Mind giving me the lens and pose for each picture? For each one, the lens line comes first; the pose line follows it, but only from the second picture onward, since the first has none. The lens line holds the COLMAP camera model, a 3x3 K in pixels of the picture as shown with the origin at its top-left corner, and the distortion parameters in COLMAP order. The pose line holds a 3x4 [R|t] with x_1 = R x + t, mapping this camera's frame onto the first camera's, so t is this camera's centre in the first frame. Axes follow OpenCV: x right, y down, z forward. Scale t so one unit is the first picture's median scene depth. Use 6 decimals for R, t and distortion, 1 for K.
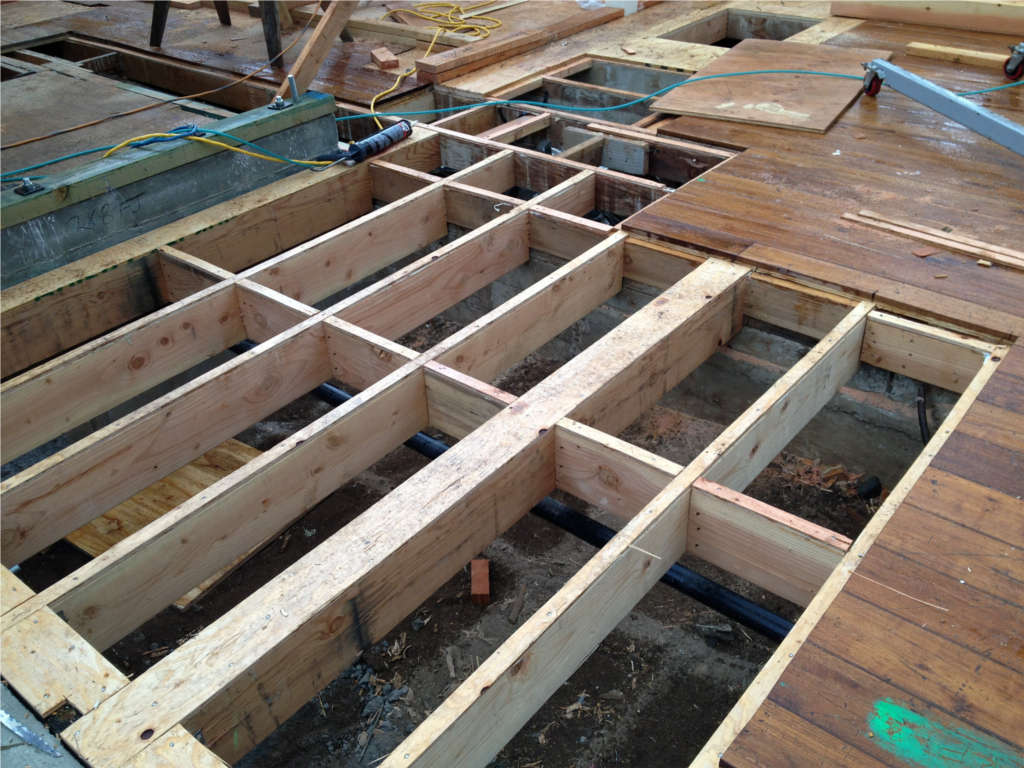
lens RADIAL K [[979.3, 0, 512.0], [0, 979.3, 384.0], [0, 0, 1]] dist [0.007561, -0.000783]
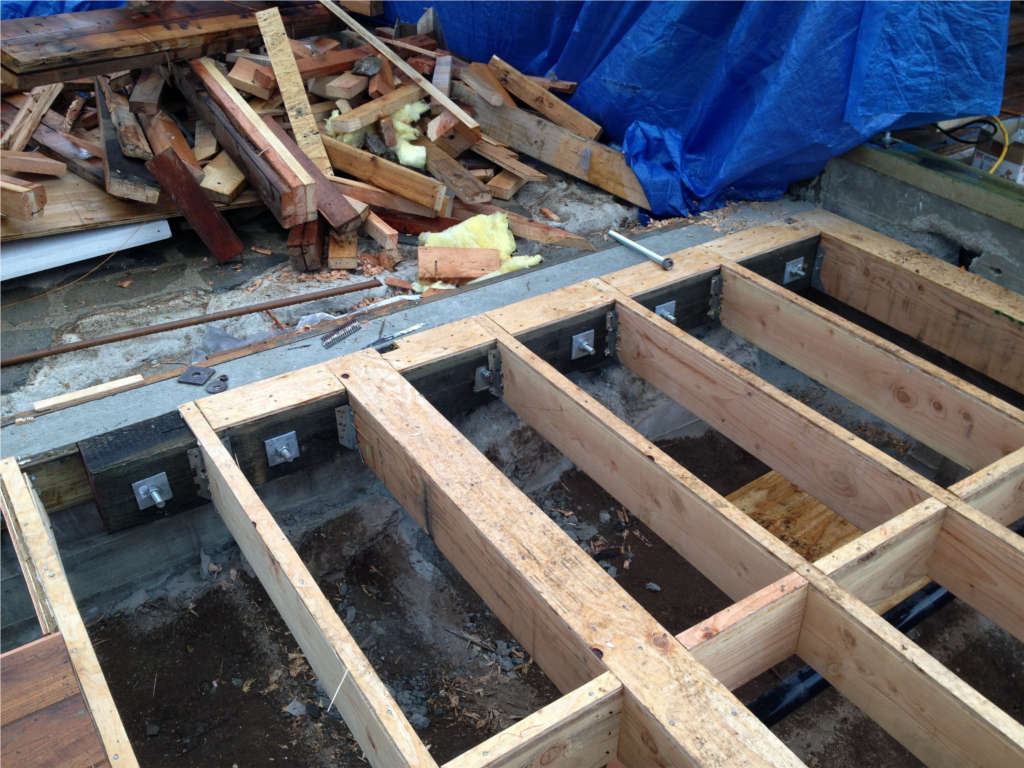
lens RADIAL K [[979.3, 0, 512.0], [0, 979.3, 384.0], [0, 0, 1]] dist [0.007561, -0.000783]
pose [[-0.315392, 0.544117, -0.777473, 0.516919], [-0.501908, 0.599669, 0.623286, -0.501549], [0.805367, 0.586800, 0.083966, 0.778555]]
